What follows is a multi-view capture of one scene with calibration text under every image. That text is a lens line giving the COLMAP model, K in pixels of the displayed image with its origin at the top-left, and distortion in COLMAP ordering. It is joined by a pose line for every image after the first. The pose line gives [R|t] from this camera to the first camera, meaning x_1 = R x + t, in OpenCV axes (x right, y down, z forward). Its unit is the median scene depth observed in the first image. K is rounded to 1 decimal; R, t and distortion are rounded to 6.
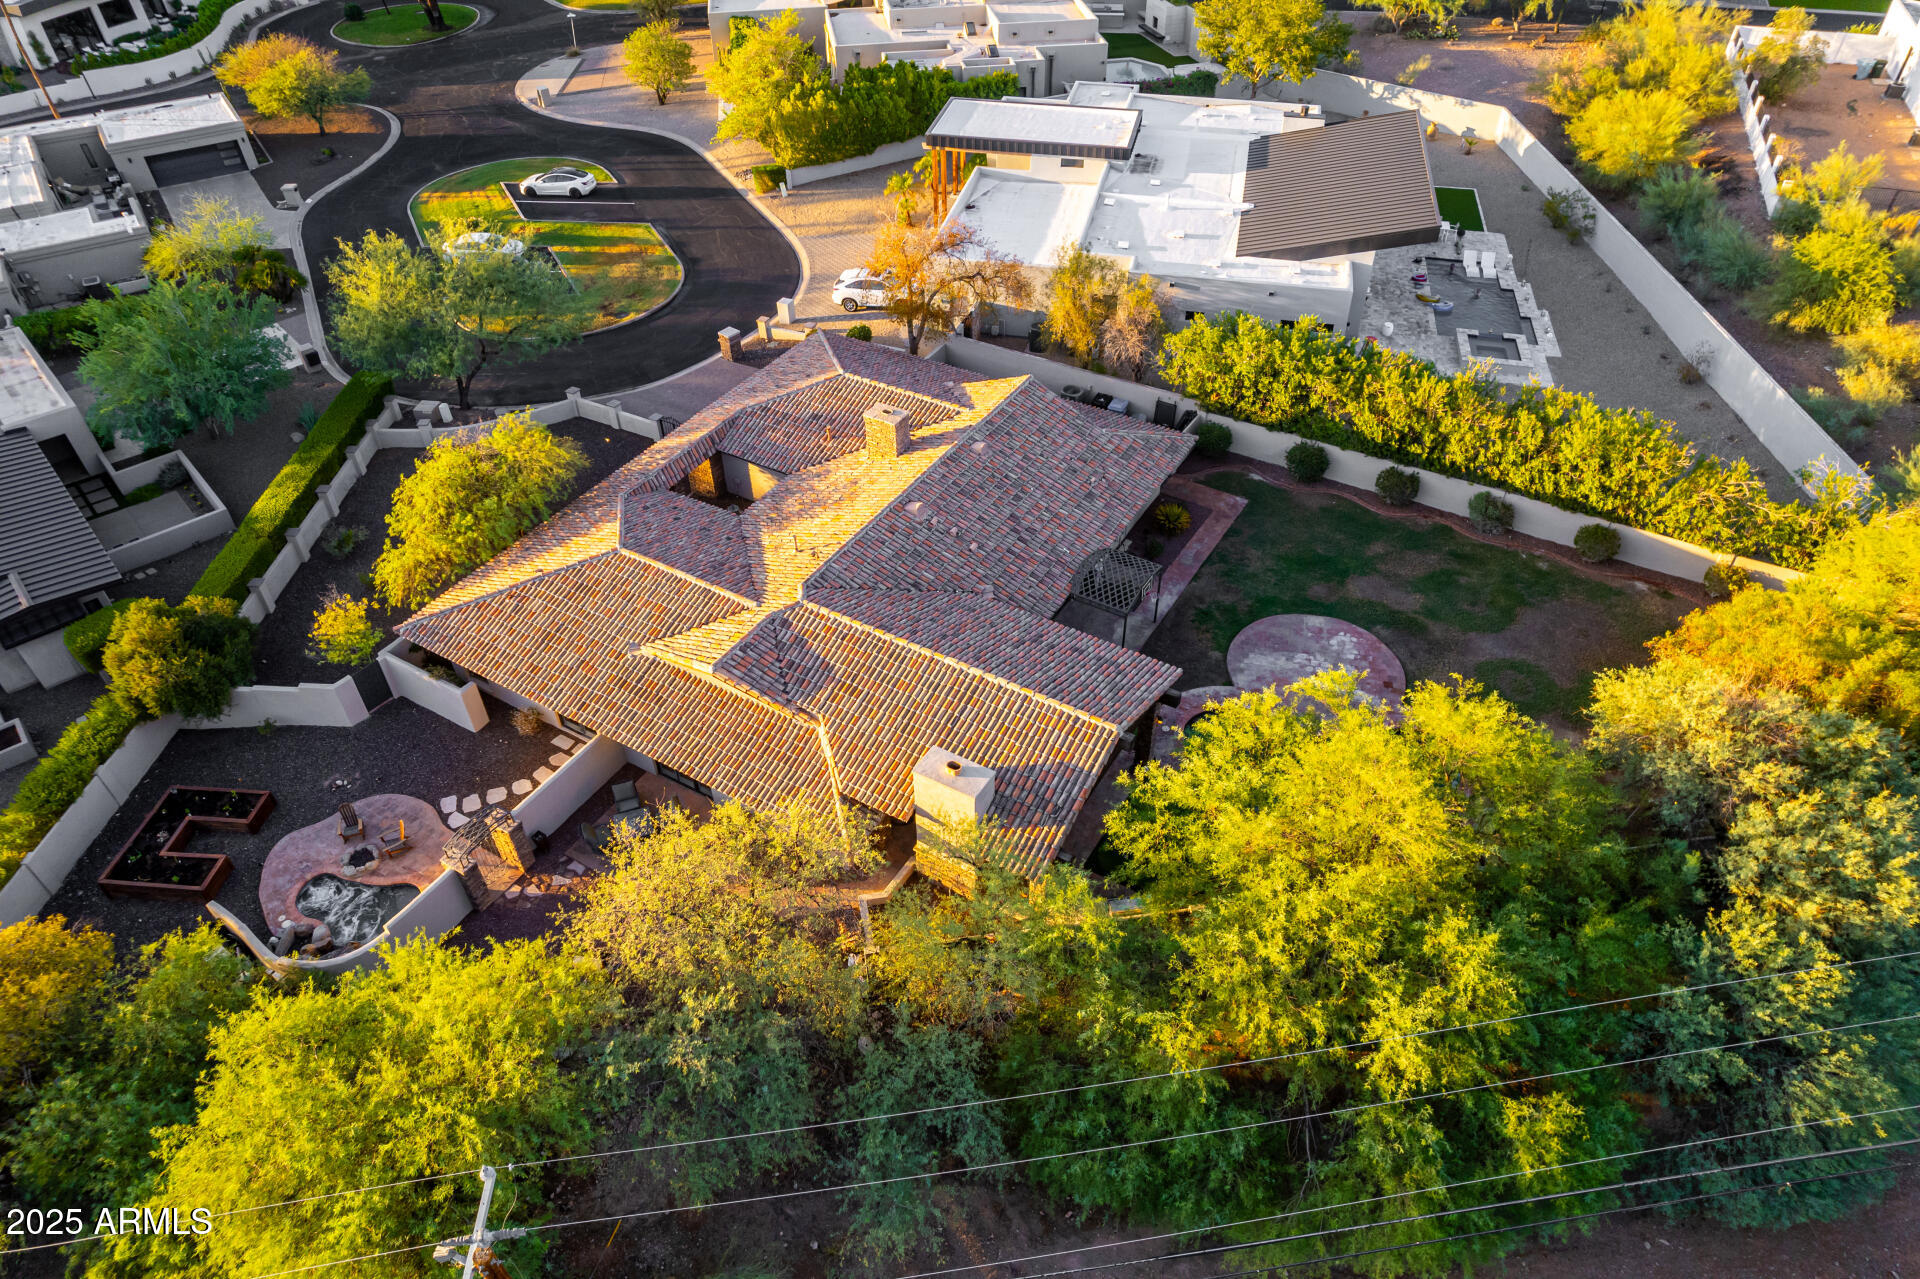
lens RADIAL K [[1226.7, 0, 964.4], [0, 1226.7, 646.1], [0, 0, 1]] dist [-0.071583, 0.066247]
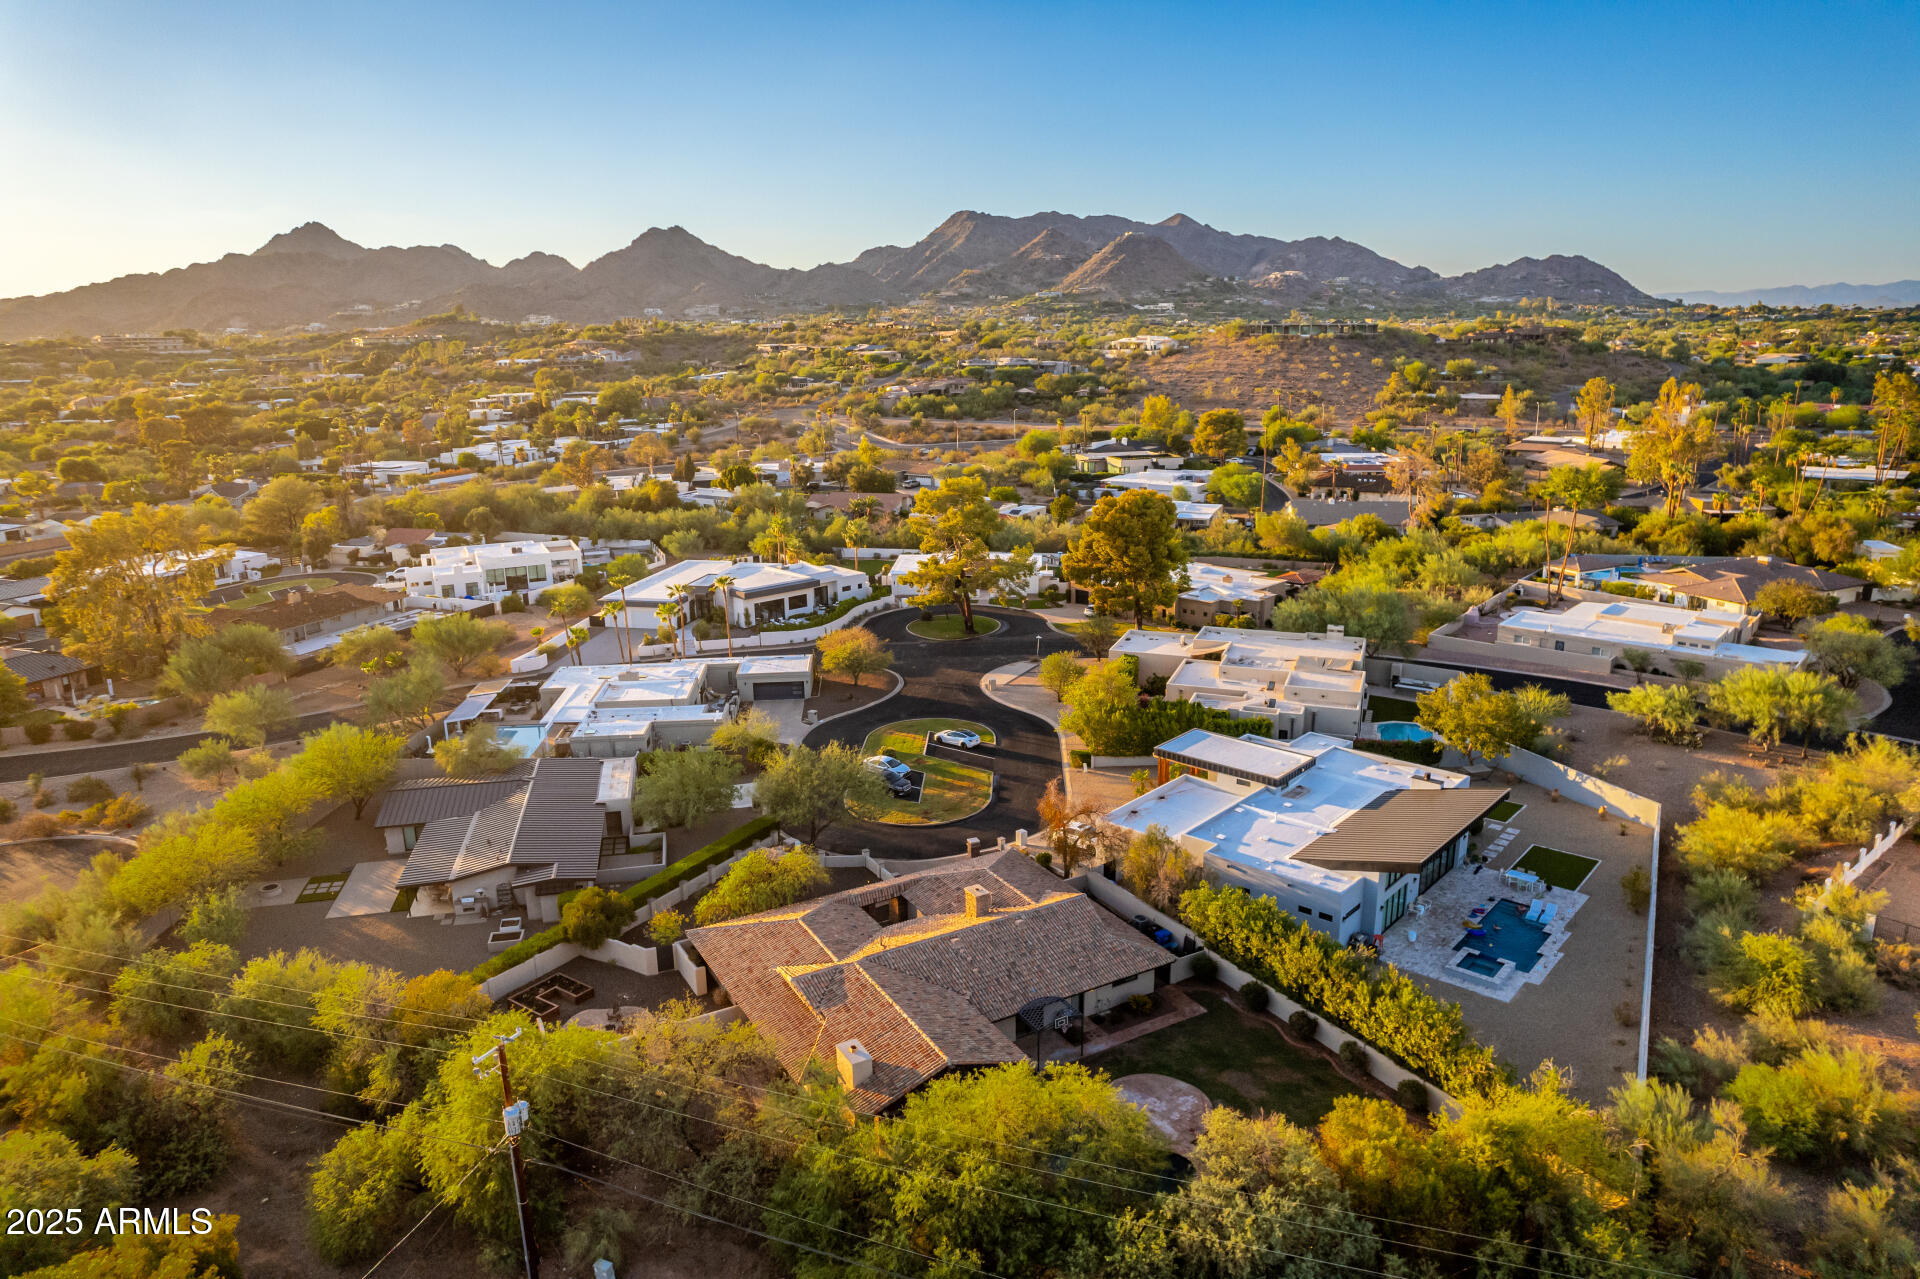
lens RADIAL K [[1226.7, 0, 964.4], [0, 1226.7, 646.1], [0, 0, 1]] dist [-0.071583, 0.066247]
pose [[0.870390, 0.125273, -0.476159, 0.568059], [-0.324145, 0.873737, -0.362648, 0.109561], [0.370608, 0.469990, 0.801099, -0.425189]]
